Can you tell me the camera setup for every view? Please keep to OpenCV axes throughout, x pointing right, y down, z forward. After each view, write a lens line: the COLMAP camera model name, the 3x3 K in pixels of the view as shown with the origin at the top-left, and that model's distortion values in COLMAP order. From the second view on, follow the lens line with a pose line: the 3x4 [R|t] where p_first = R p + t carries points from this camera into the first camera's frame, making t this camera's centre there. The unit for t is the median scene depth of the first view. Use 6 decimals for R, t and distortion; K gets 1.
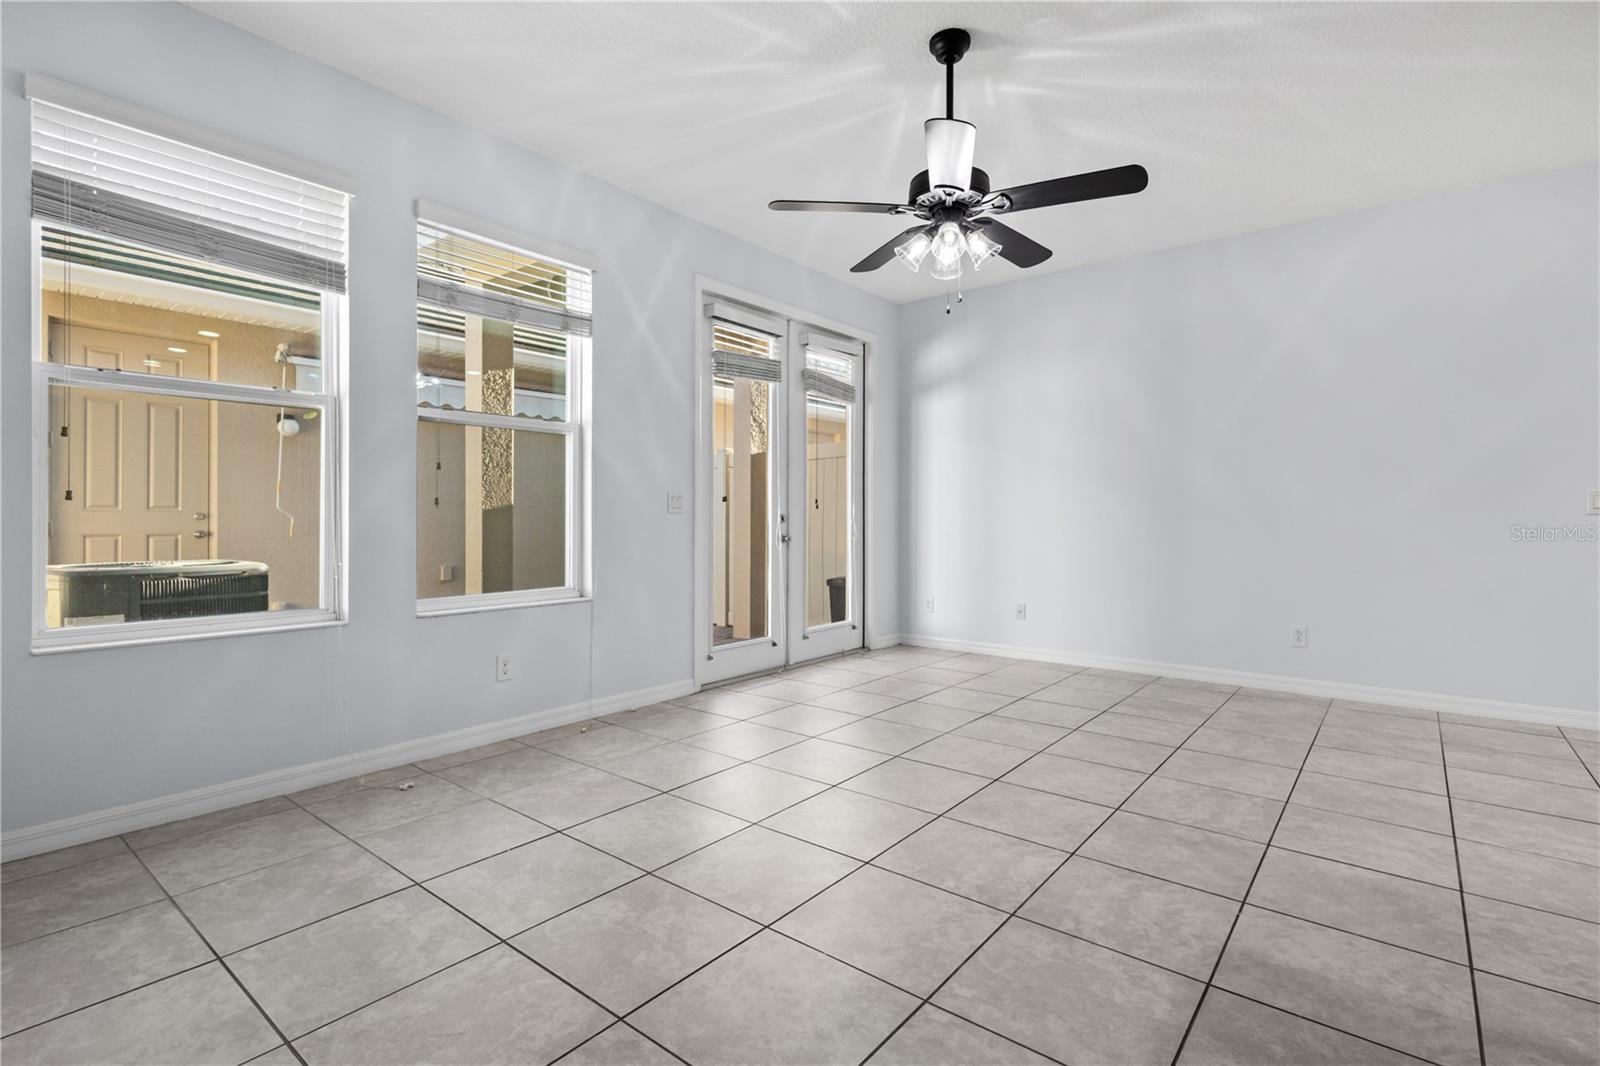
lens RADIAL K [[747.1, 0, 795.6], [0, 747.1, 524.3], [0, 0, 1]] dist [0.003184, -0.000189]
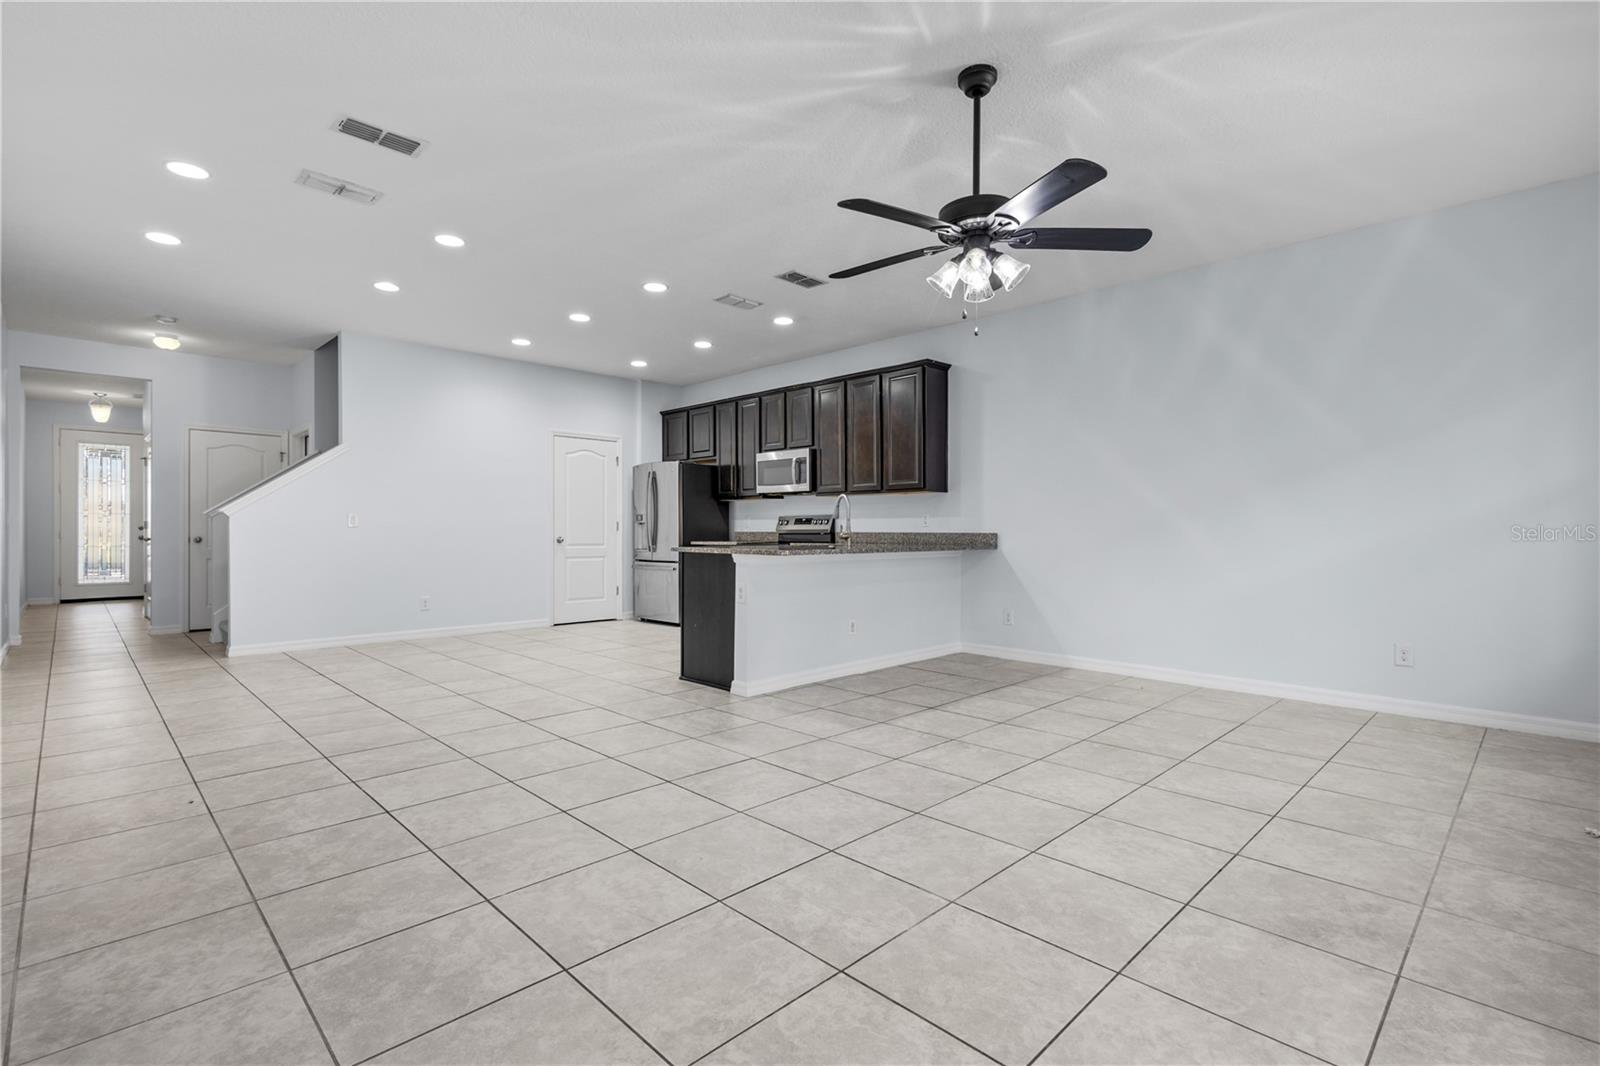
lens RADIAL K [[747.1, 0, 808.0], [0, 747.1, 533.9], [0, 0, 1]] dist [0.003184, -0.000189]
pose [[-0.995253, -0.002513, 0.097290, 0.333175], [-0.001213, 0.999909, 0.013426, -0.014843], [-0.097315, 0.013245, -0.995166, 2.045981]]
